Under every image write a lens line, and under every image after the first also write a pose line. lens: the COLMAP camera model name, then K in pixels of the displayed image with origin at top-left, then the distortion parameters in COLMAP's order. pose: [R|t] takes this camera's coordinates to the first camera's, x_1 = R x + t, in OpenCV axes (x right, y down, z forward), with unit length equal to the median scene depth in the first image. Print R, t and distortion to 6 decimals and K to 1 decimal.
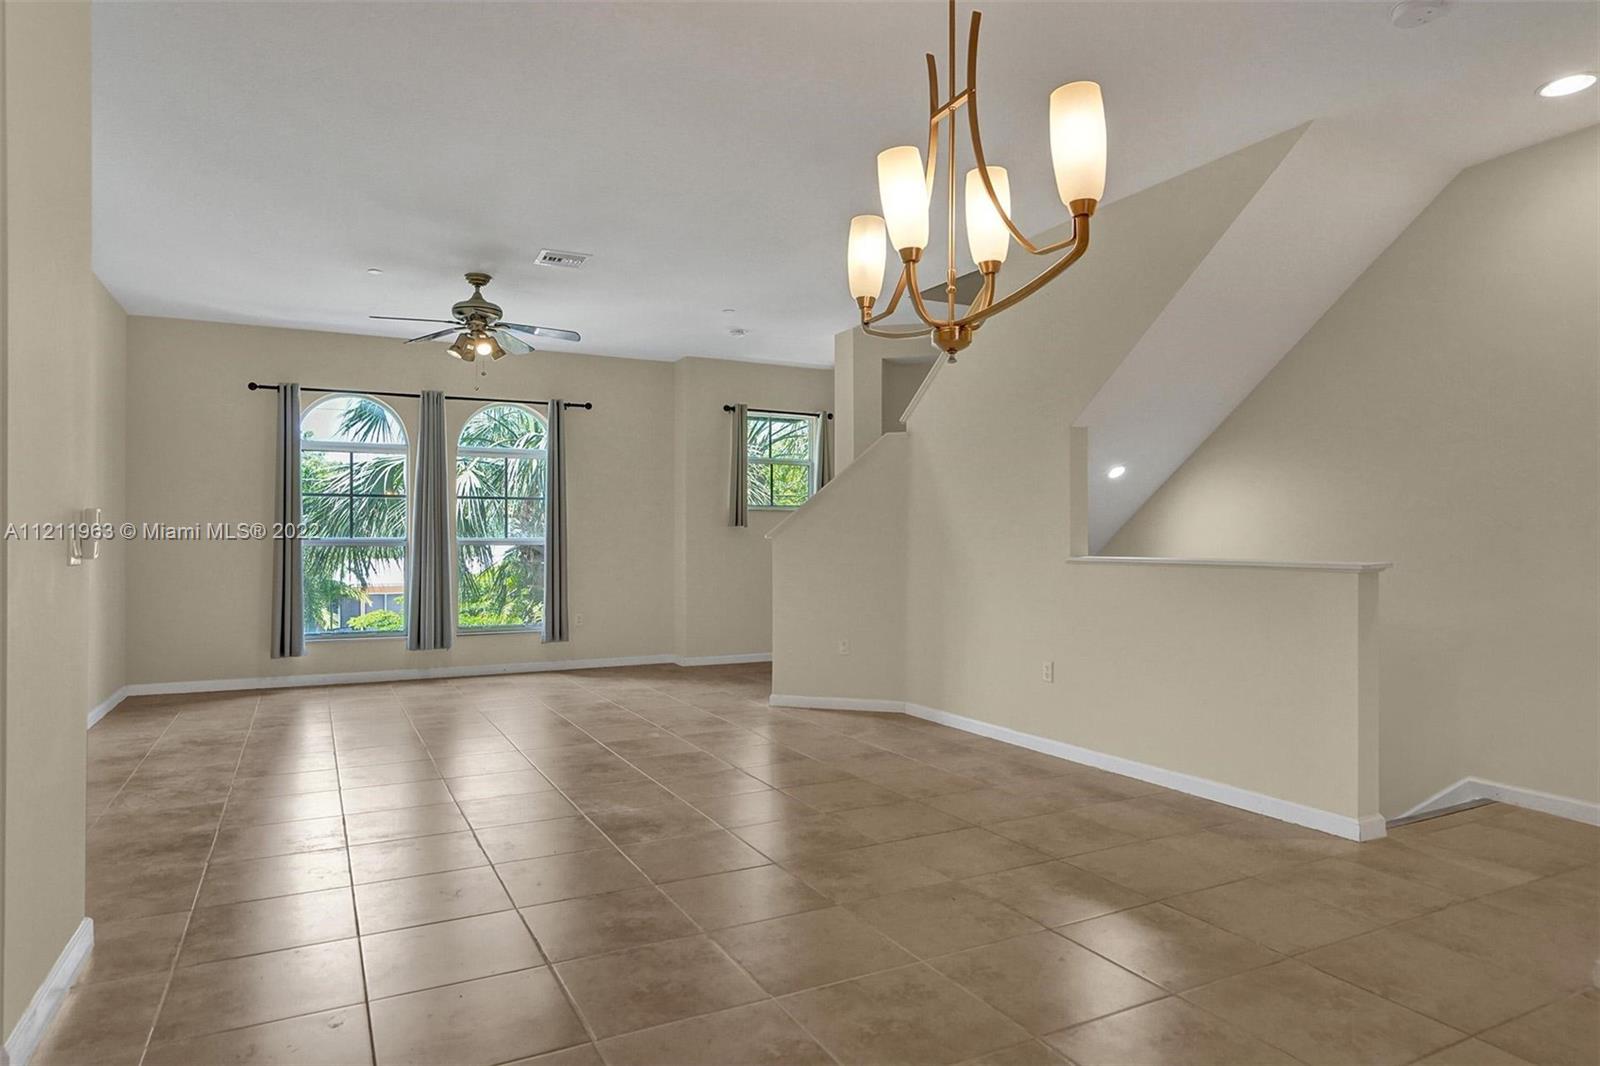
lens RADIAL K [[948.0, 0, 791.5], [0, 948.0, 537.6], [0, 0, 1]] dist [-0.021717, 0.000346]
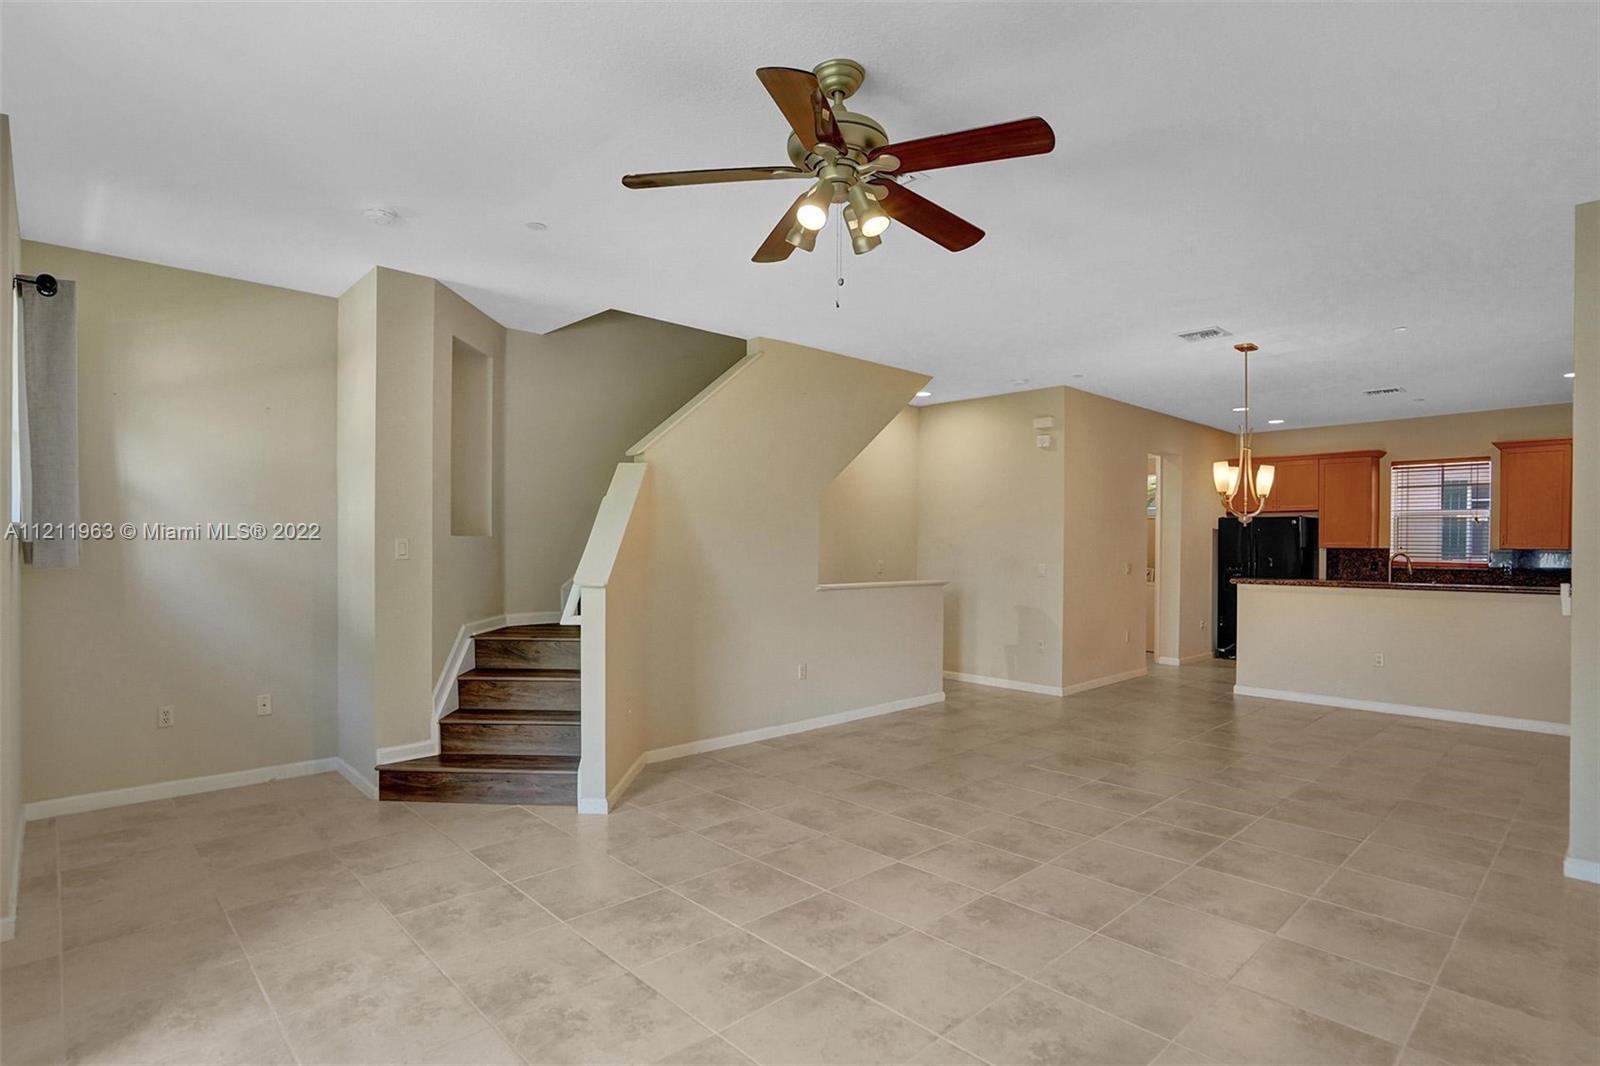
lens RADIAL K [[815.8, 0, 807.6], [0, 815.8, 549.9], [0, 0, 1]] dist [-0.015866, 0.011178]
pose [[-0.293189, -0.009107, 0.956011, -0.722381], [-0.010623, 0.999924, 0.006268, -0.034891], [-0.955996, -0.008318, -0.293263, 1.131110]]
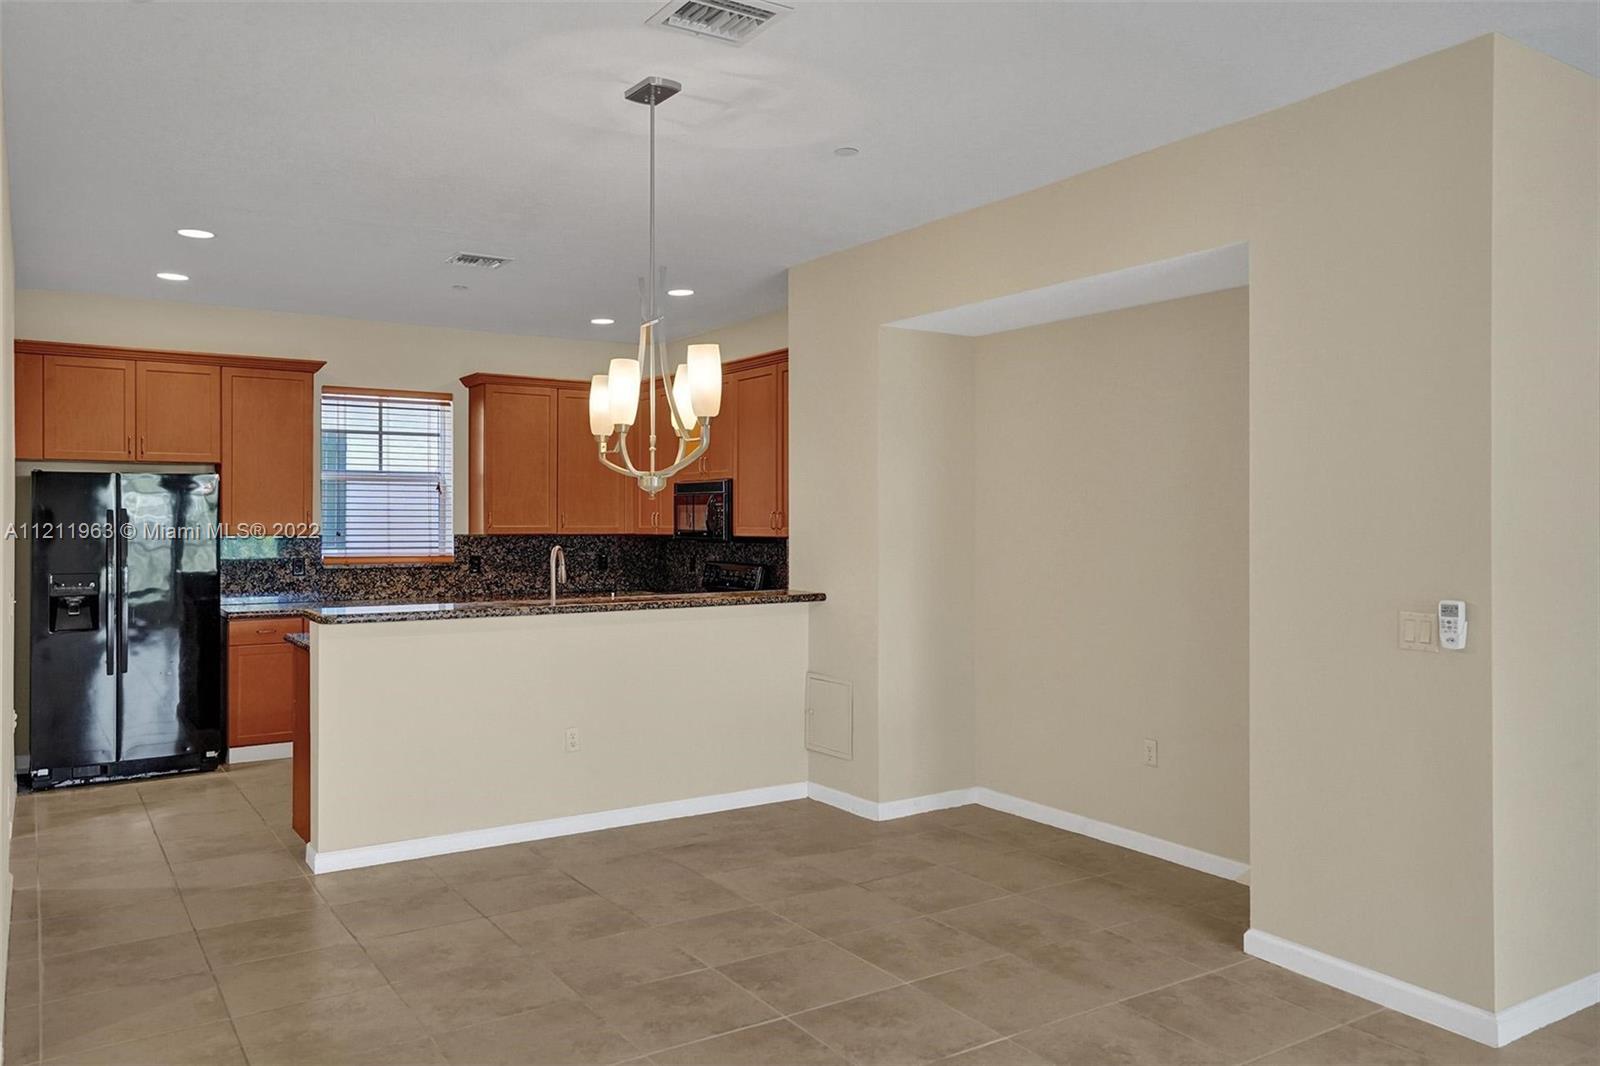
lens RADIAL K [[1166.6, 0, 801.3], [0, 1166.6, 521.2], [0, 0, 1]] dist [0.004993, 0.001029]
pose [[-0.993984, -0.000206, -0.109527, 0.047406], [0.000384, 0.999986, -0.005363, -0.047855], [0.109526, -0.005373, -0.993969, 0.958327]]
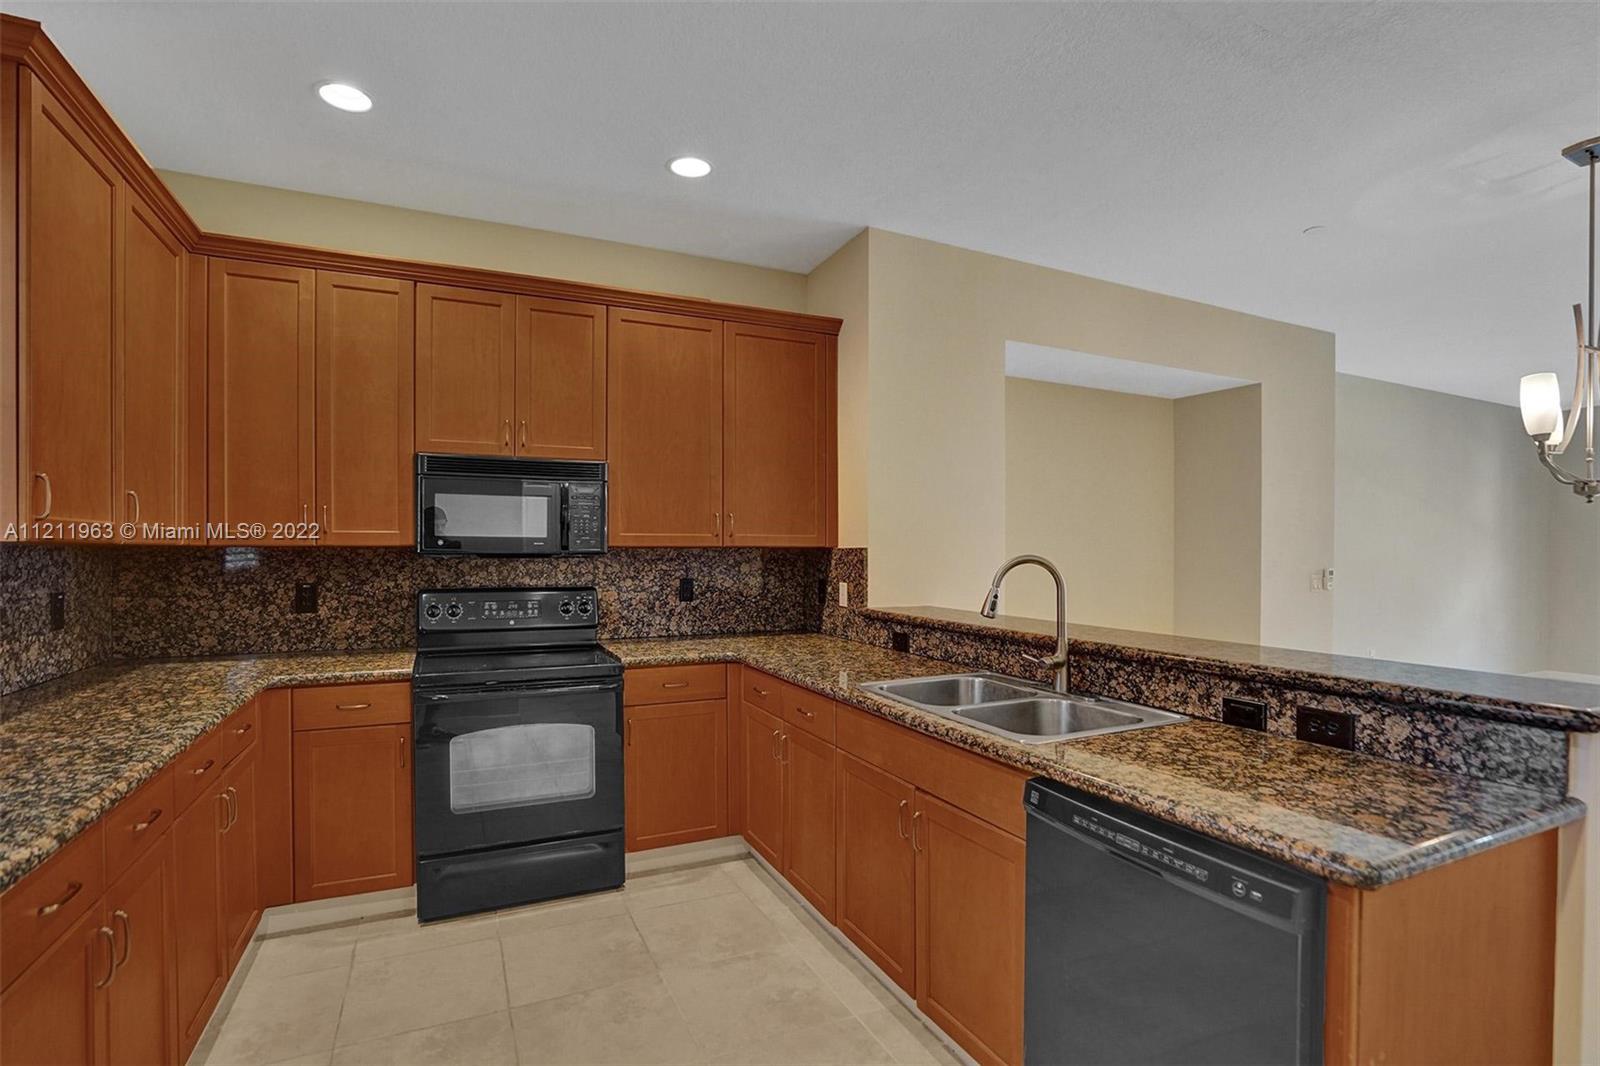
lens RADIAL K [[755.4, 0, 796.3], [0, 755.4, 556.2], [0, 0, 1]] dist [-0.050341, 0.020237]
pose [[-0.035754, 0.007704, -0.999331, 0.520411], [0.002899, 0.999967, 0.007605, -0.035835], [0.999356, -0.002625, -0.035775, -0.124536]]
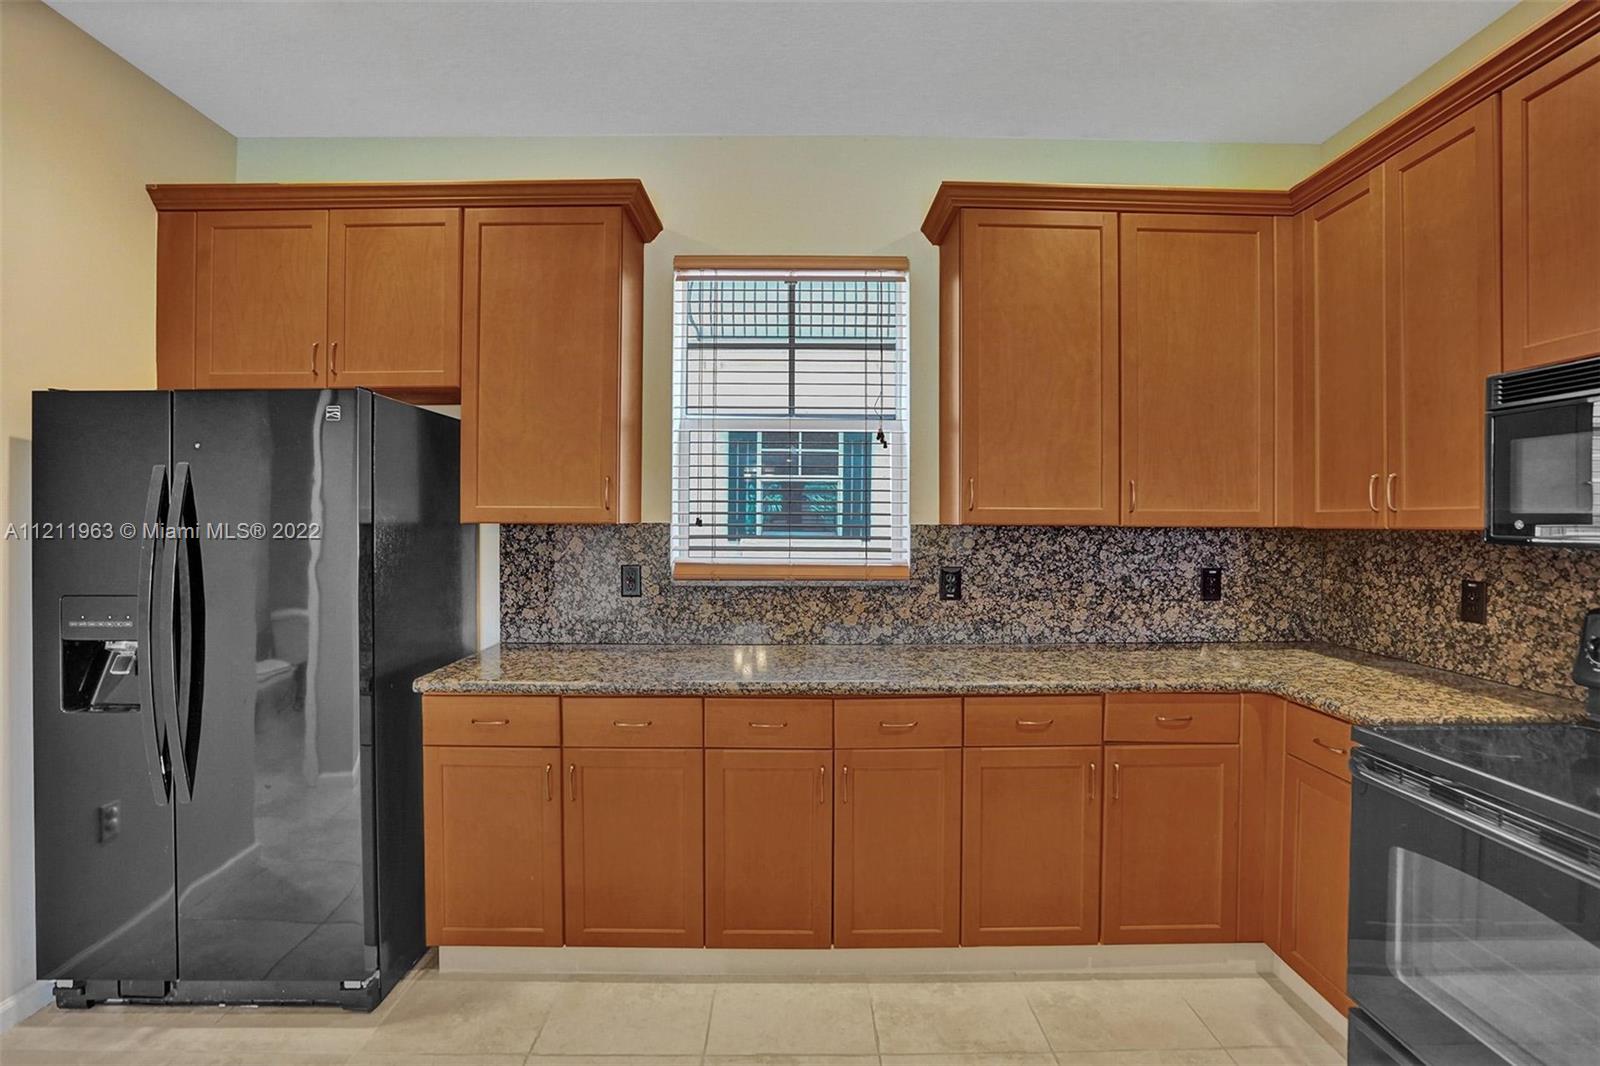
lens RADIAL K [[761.1, 0, 799.2], [0, 761.1, 518.5], [0, 0, 1]] dist [-0.064808, 0.029374]
pose [[-0.894625, -0.003504, 0.446804, 0.156965], [-0.006384, 0.999967, -0.004938, -0.041089], [-0.446772, -0.007270, -0.894618, -0.008977]]
